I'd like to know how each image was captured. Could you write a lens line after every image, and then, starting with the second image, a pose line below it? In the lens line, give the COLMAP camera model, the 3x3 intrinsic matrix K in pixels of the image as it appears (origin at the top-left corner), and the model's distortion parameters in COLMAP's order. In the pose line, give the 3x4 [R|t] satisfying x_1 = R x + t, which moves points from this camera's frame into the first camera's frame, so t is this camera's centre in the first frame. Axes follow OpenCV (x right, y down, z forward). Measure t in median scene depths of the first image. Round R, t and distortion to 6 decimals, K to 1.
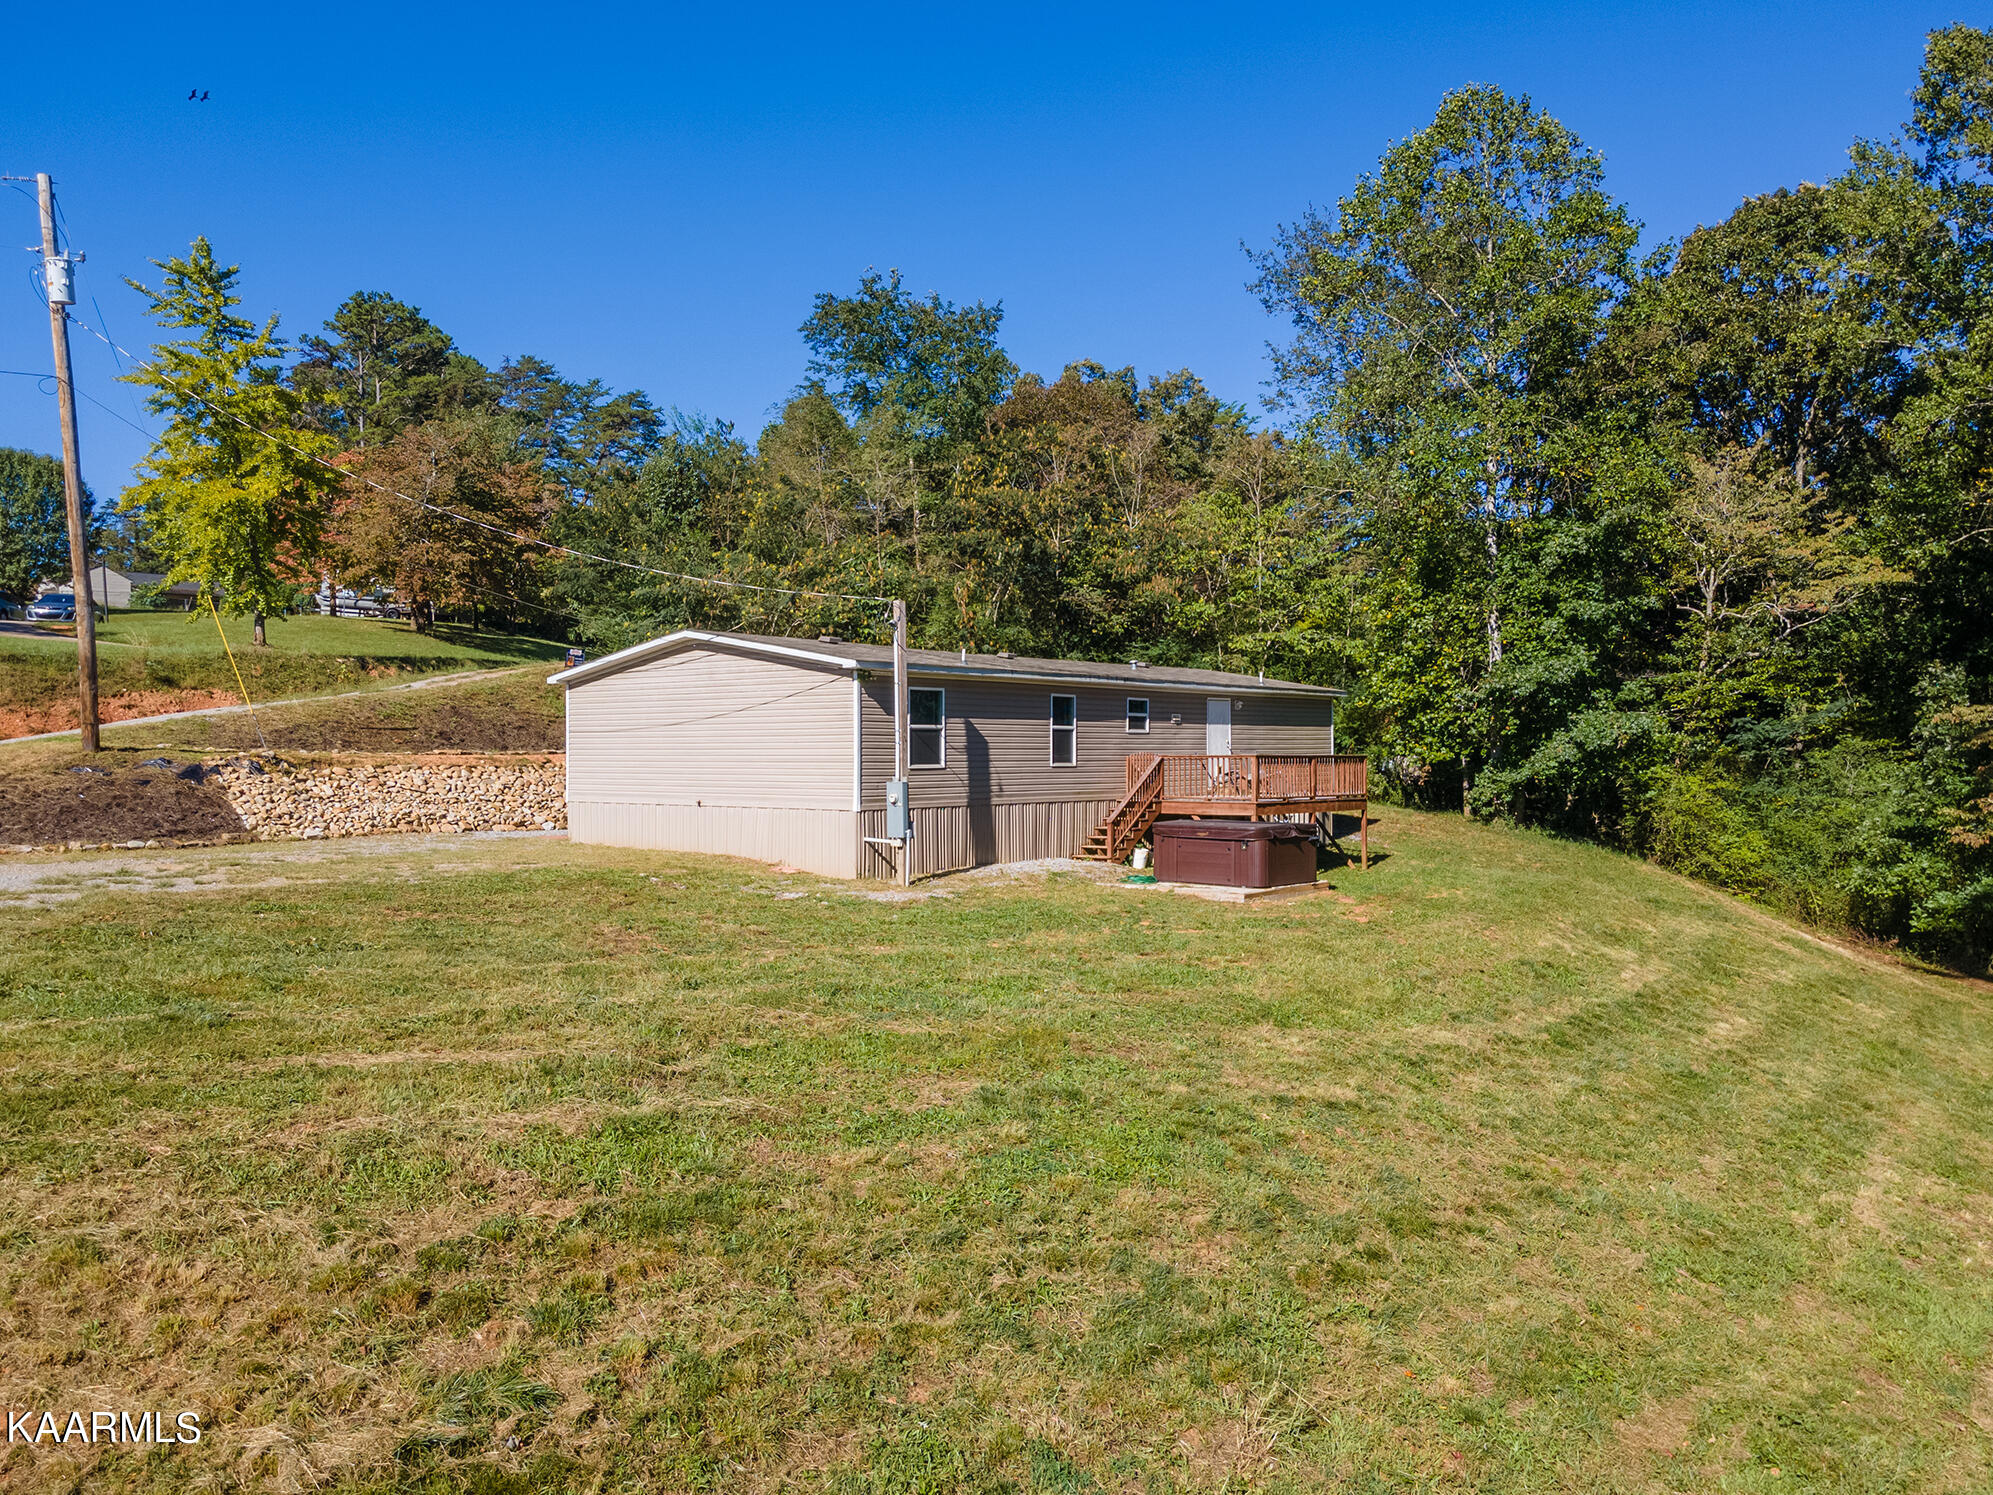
lens RADIAL K [[1480.5, 0, 983.8], [0, 1480.5, 741.7], [0, 0, 1]] dist [0.038525, 0.023513]
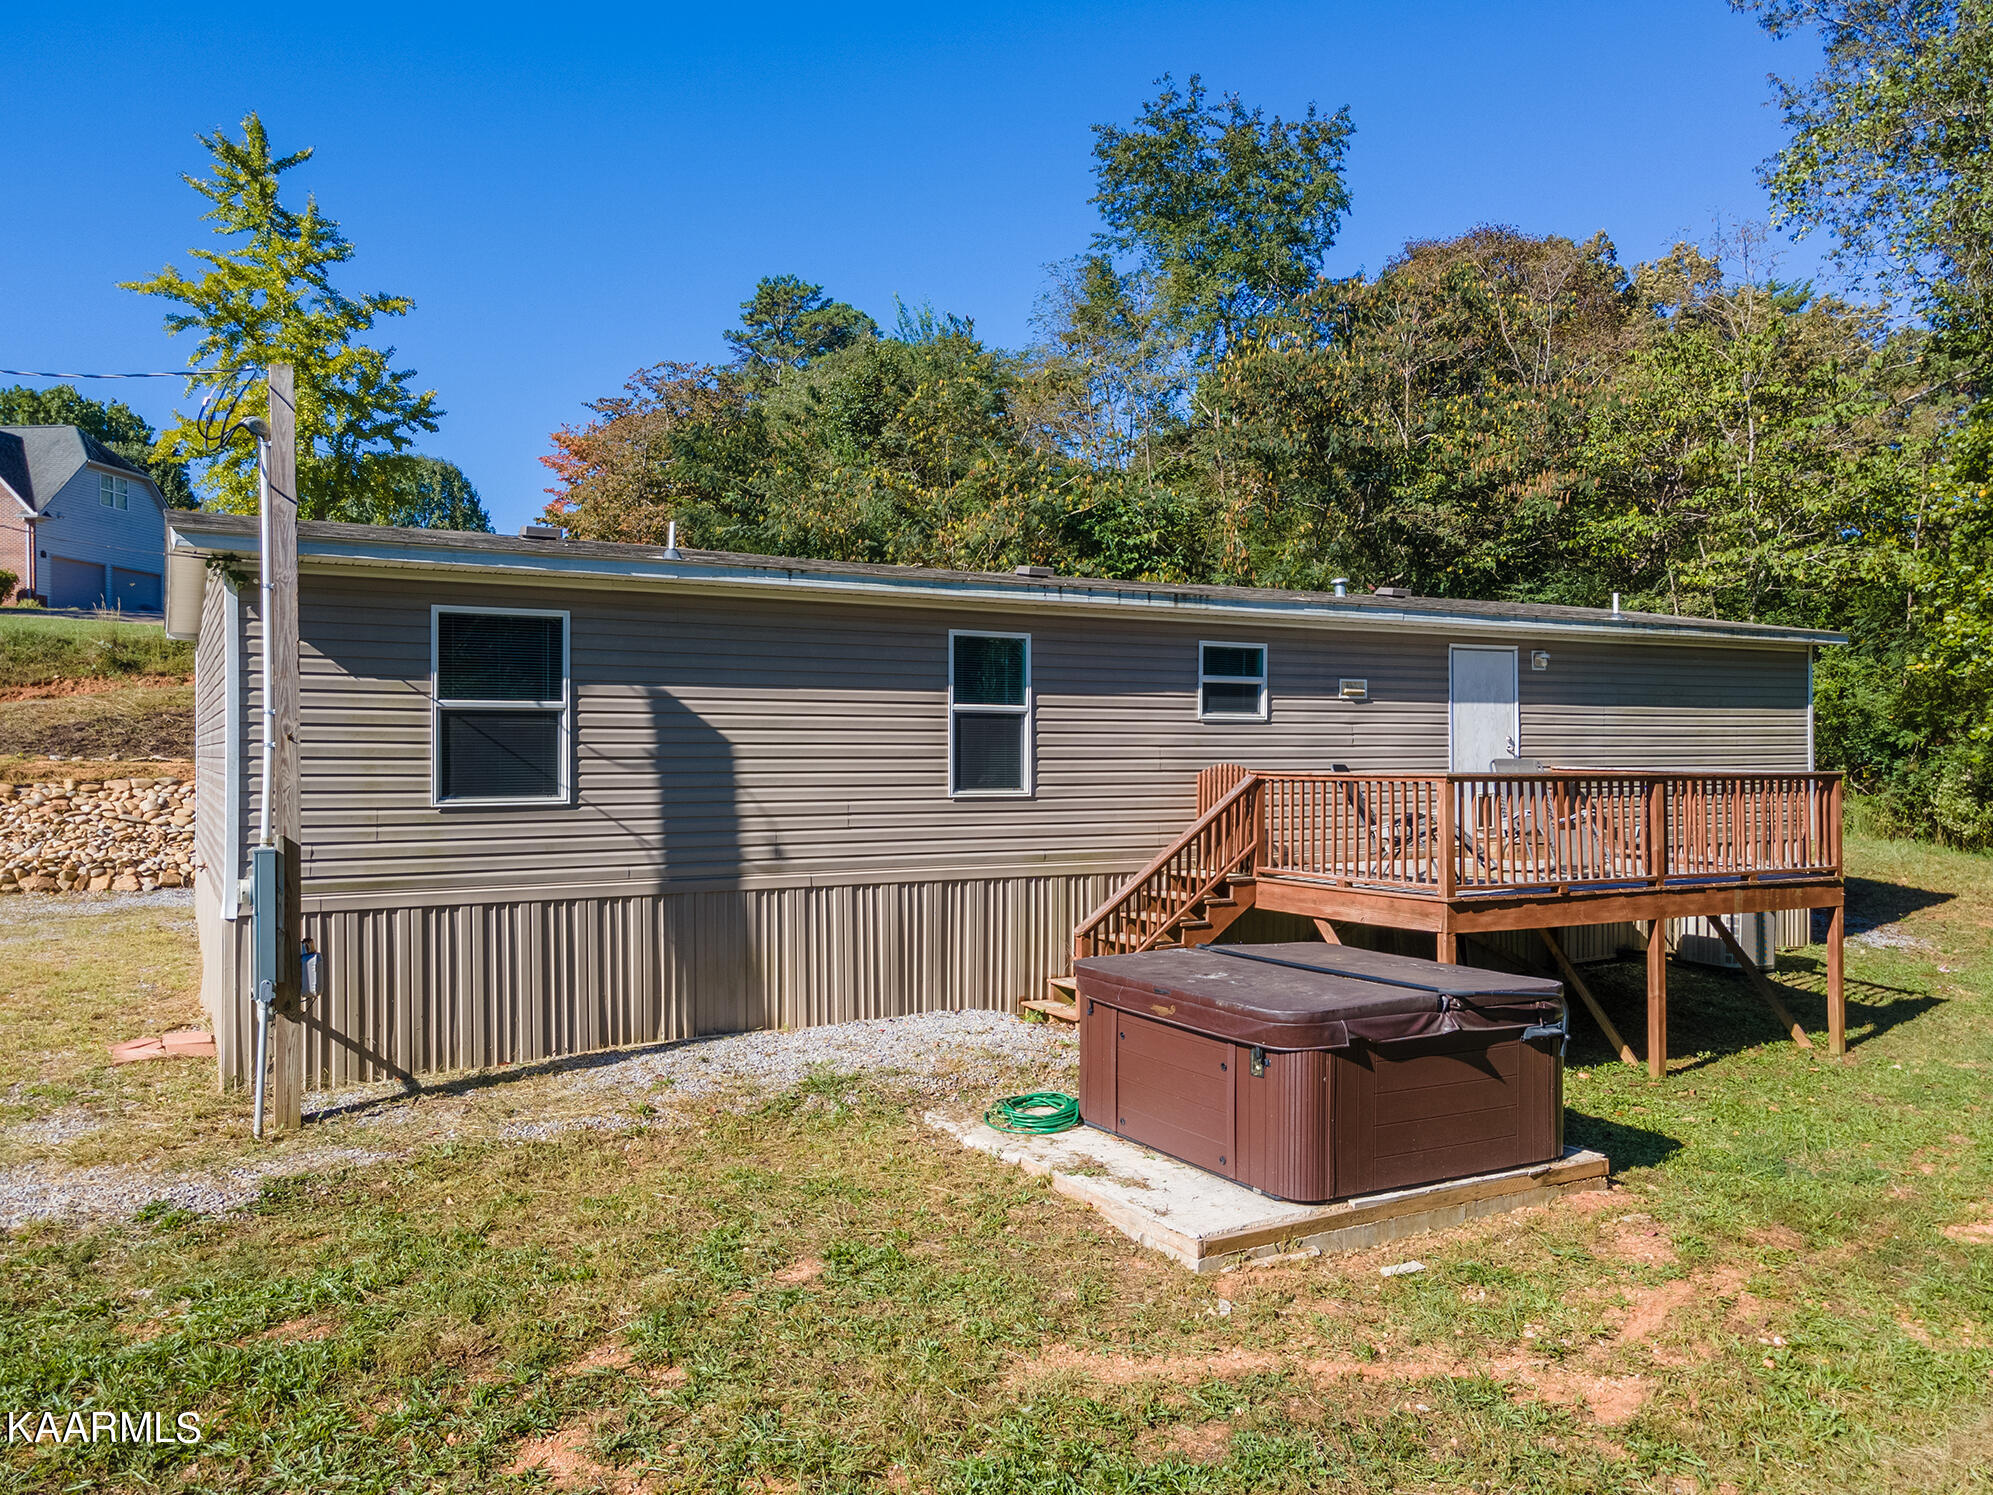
lens RADIAL K [[1480.5, 0, 983.8], [0, 1480.5, 741.7], [0, 0, 1]] dist [0.038525, 0.023513]
pose [[0.937413, -0.001288, -0.348216, 0.195399], [0.002084, 0.999996, 0.001912, -0.000559], [0.348212, -0.002518, 0.937412, 0.567741]]
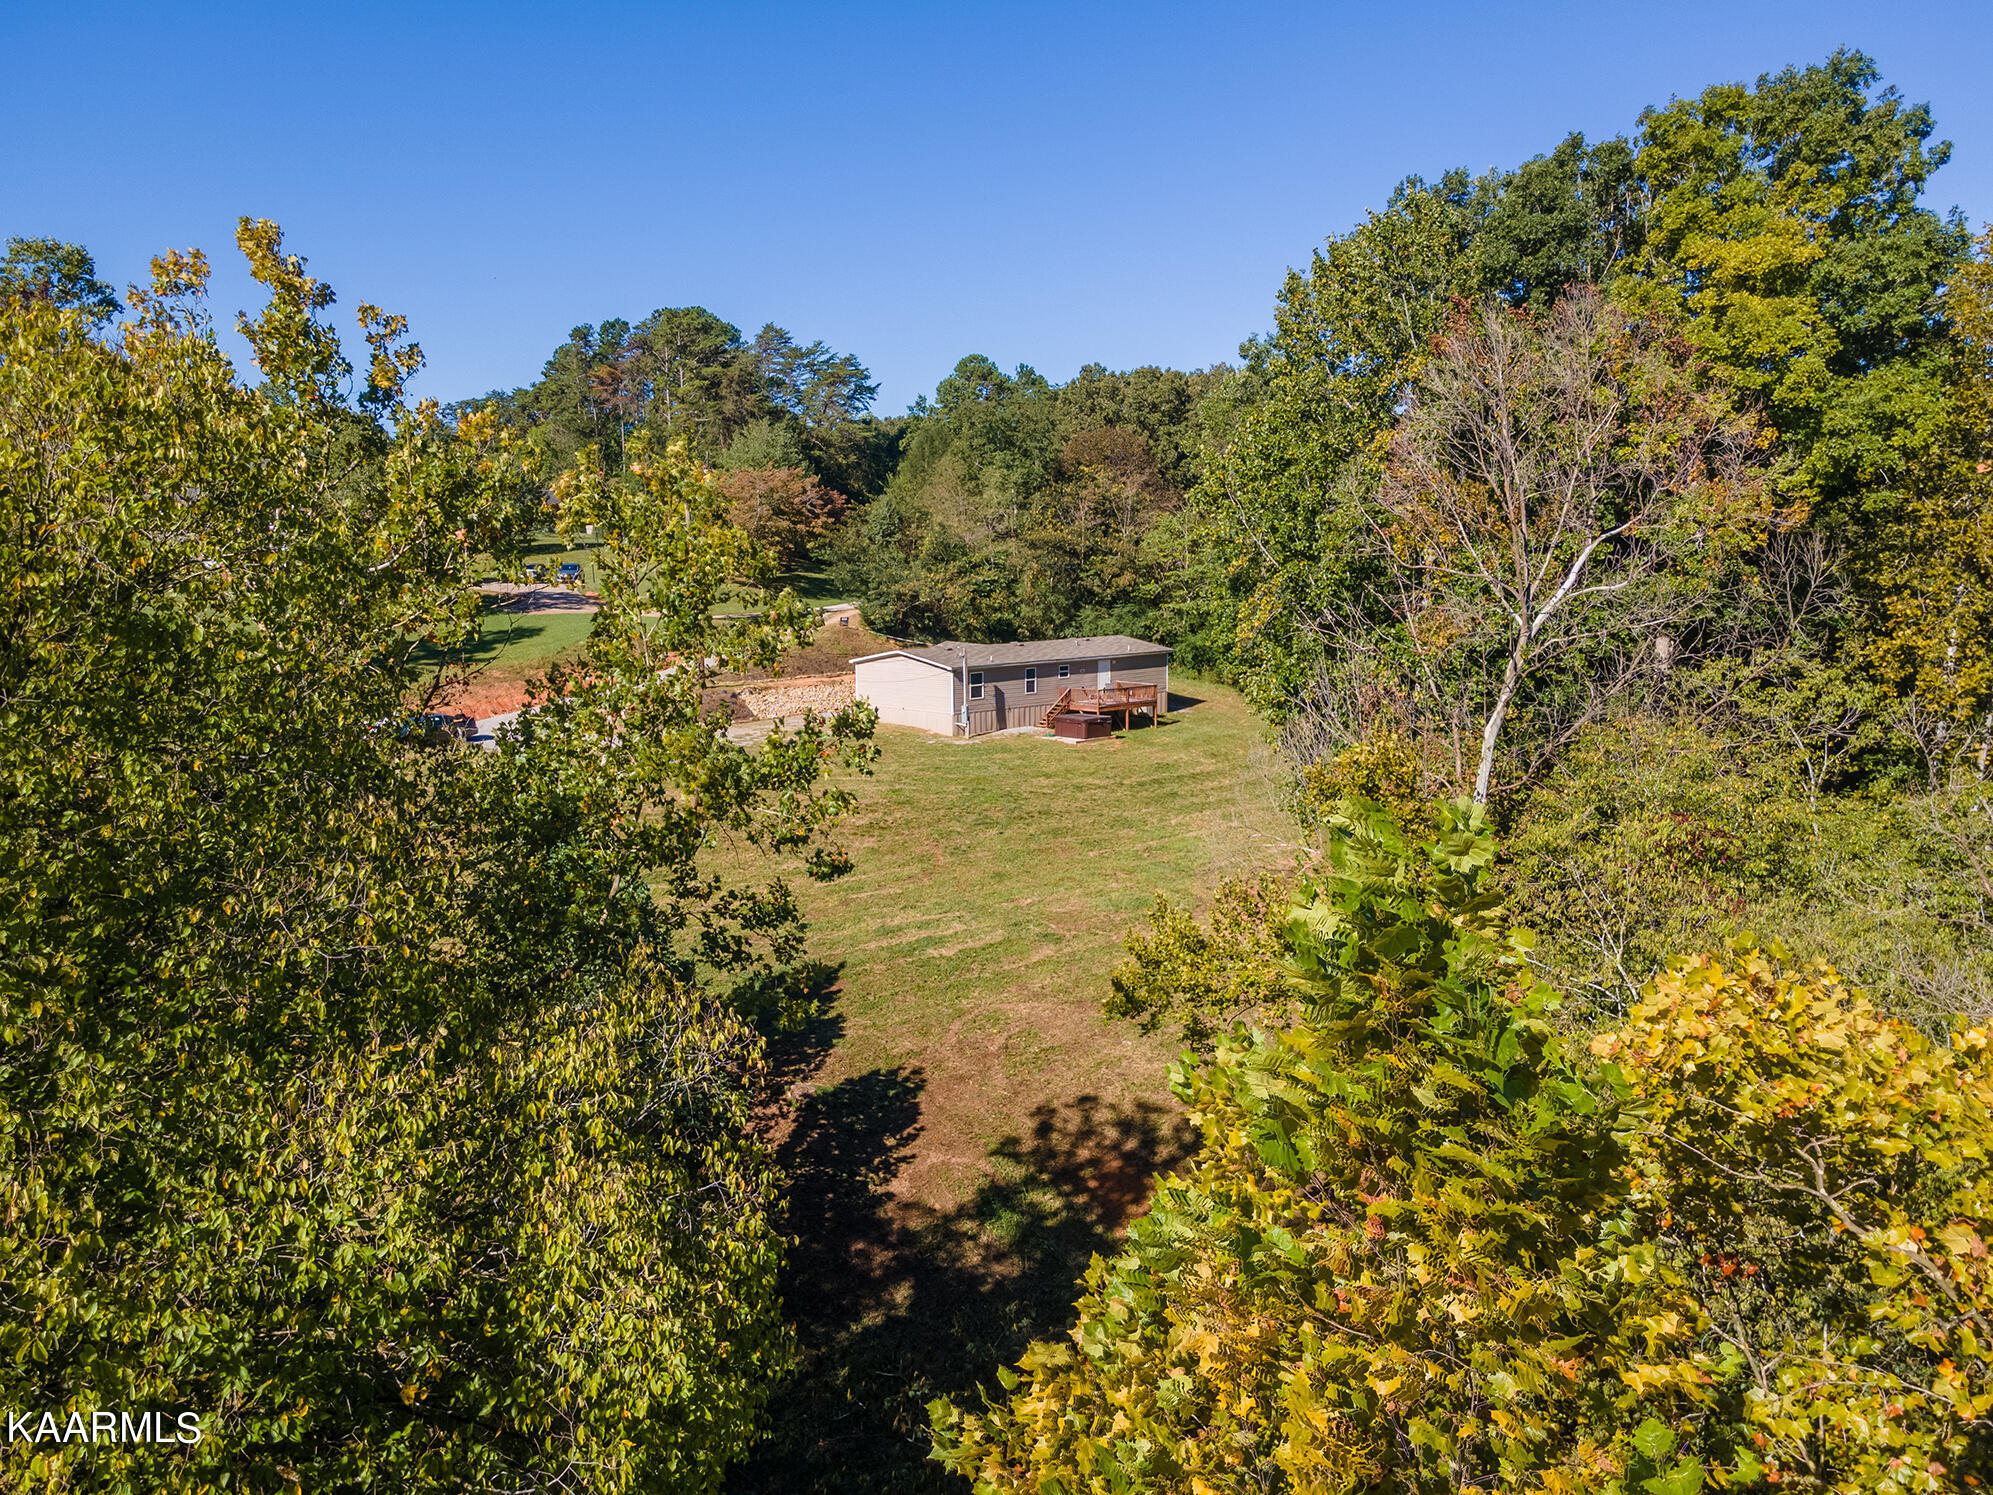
lens RADIAL K [[1480.5, 0, 983.8], [0, 1480.5, 741.7], [0, 0, 1]] dist [0.038525, 0.023513]
pose [[0.991394, 0.007264, -0.130713, 0.317501], [0.009520, 0.991816, 0.127323, -0.239550], [0.130568, -0.127471, 0.983211, -1.693269]]
